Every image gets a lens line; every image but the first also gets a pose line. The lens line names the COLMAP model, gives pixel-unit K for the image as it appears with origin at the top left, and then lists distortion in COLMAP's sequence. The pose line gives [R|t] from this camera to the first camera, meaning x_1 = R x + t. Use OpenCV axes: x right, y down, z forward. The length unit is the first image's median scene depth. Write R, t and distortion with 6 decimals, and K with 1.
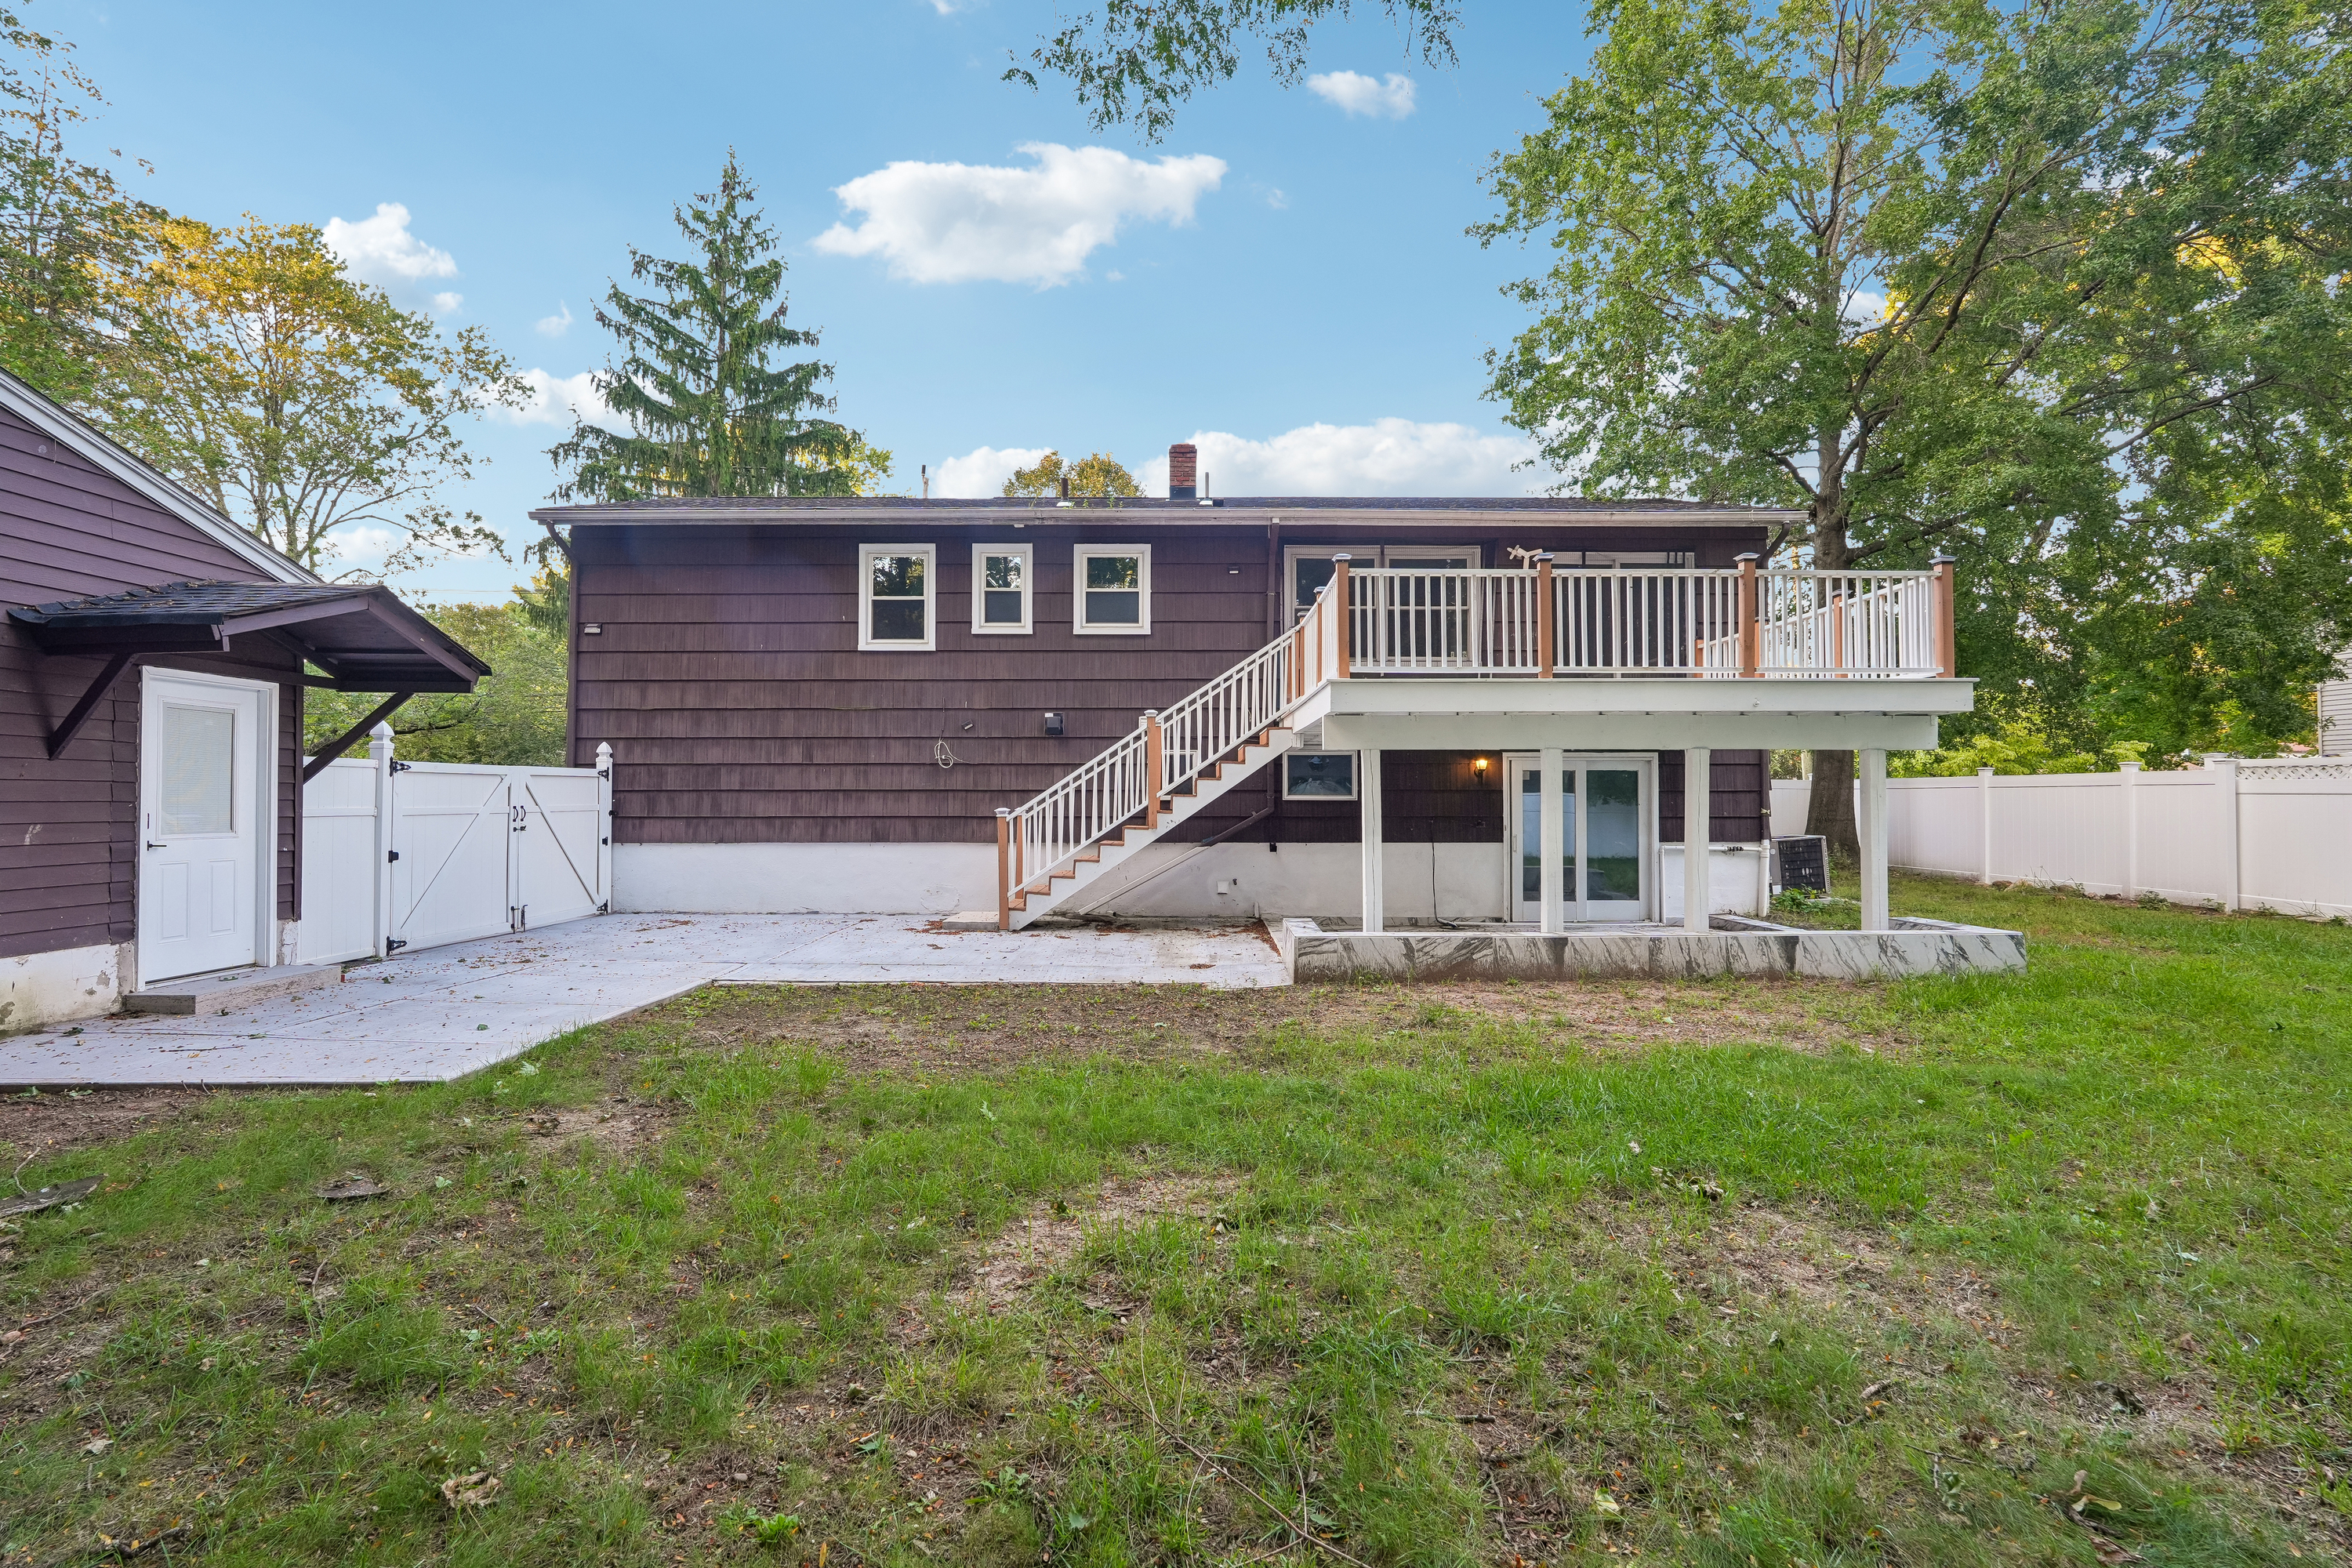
lens RADIAL K [[1038.0, 0, 1161.4], [0, 1038.0, 789.2], [0, 0, 1]] dist [-0.012744, 0.007572]
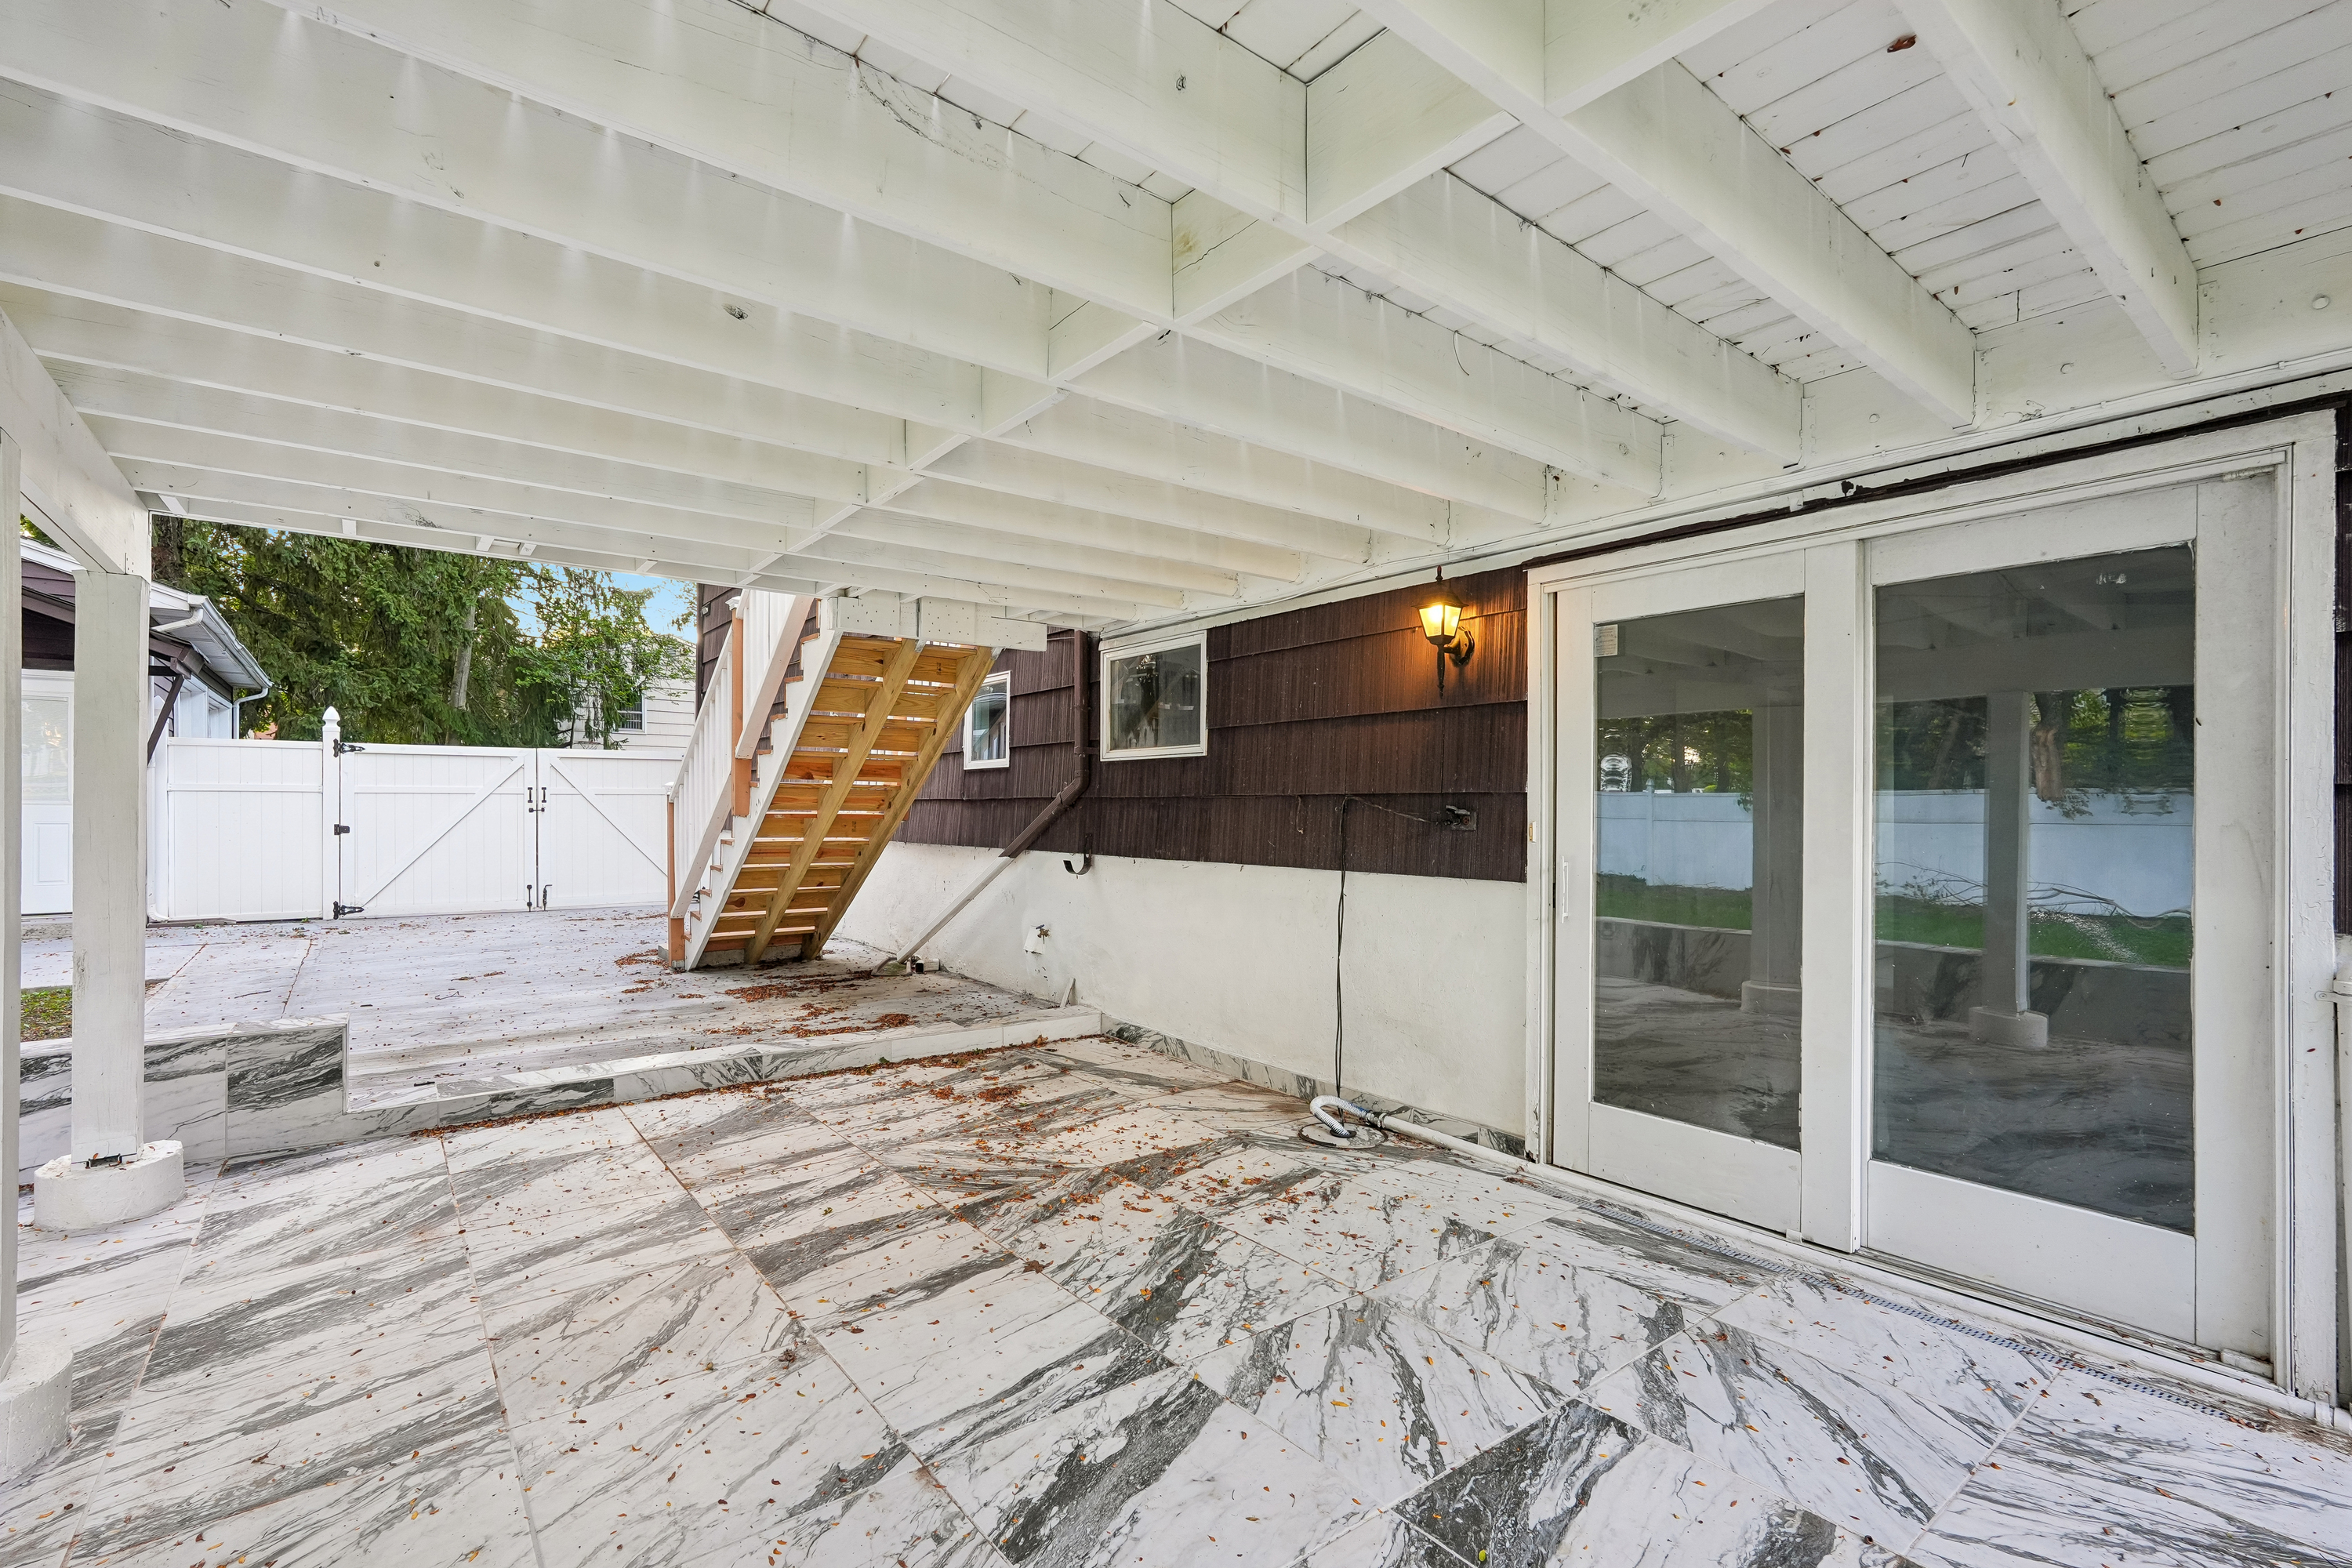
lens RADIAL K [[1038.0, 0, 1178.4], [0, 1038.0, 798.5], [0, 0, 1]] dist [-0.012744, 0.007572]
pose [[0.620281, -0.004619, -0.784366, 0.528625], [0.004150, 0.999988, -0.002608, 0.030015], [0.784369, -0.001637, 0.620293, 0.792378]]
